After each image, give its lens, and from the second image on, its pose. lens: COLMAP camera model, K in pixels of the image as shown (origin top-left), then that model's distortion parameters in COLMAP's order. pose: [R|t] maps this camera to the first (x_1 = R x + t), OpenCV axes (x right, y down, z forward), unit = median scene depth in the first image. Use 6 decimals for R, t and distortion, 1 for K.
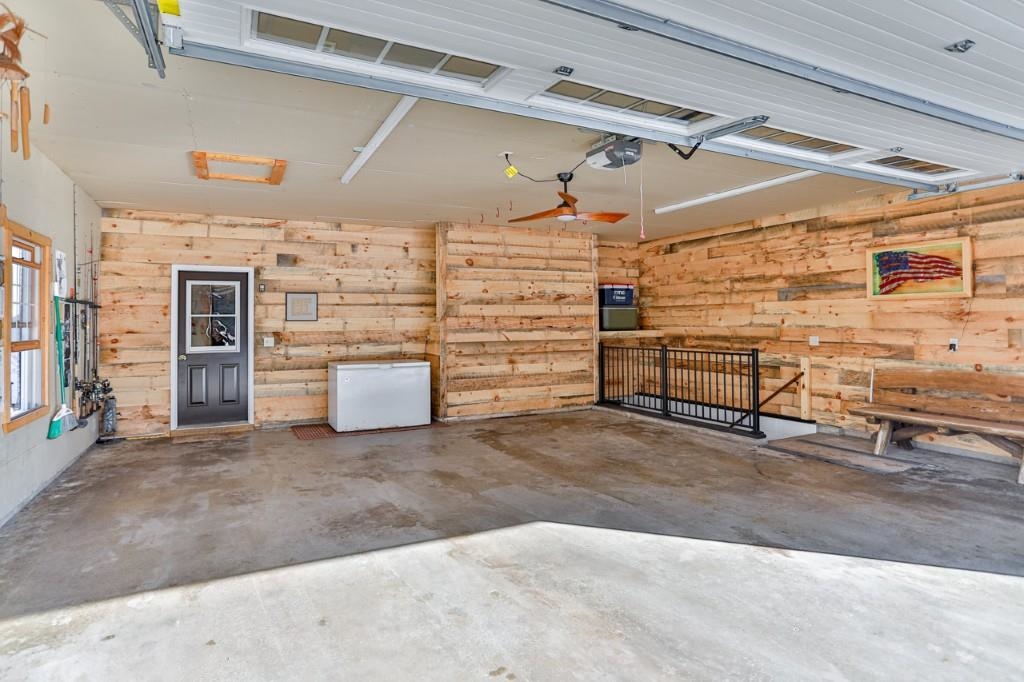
lens RADIAL K [[540.5, 0, 481.0], [0, 540.5, 310.1], [0, 0, 1]] dist [-0.037689, 0.011057]
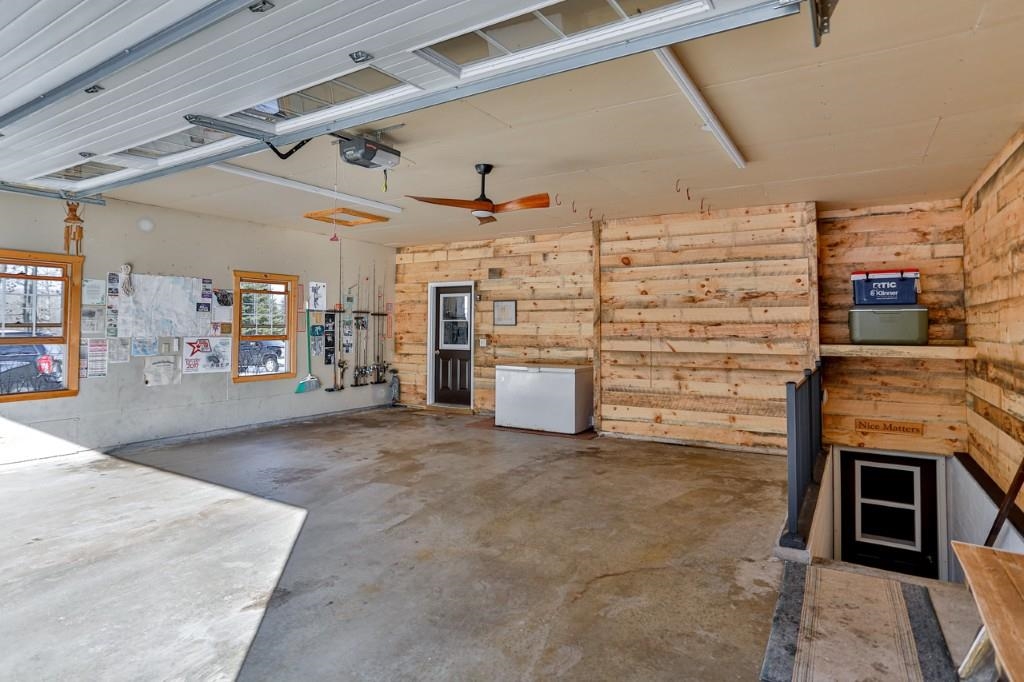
lens RADIAL K [[540.5, 0, 517.8], [0, 540.5, 311.7], [0, 0, 1]] dist [-0.037689, 0.011057]
pose [[0.587895, -0.011231, -0.808859, 0.618424], [0.007166, 0.999937, -0.008676, 0.001328], [0.808905, -0.000696, 0.587939, 0.347737]]
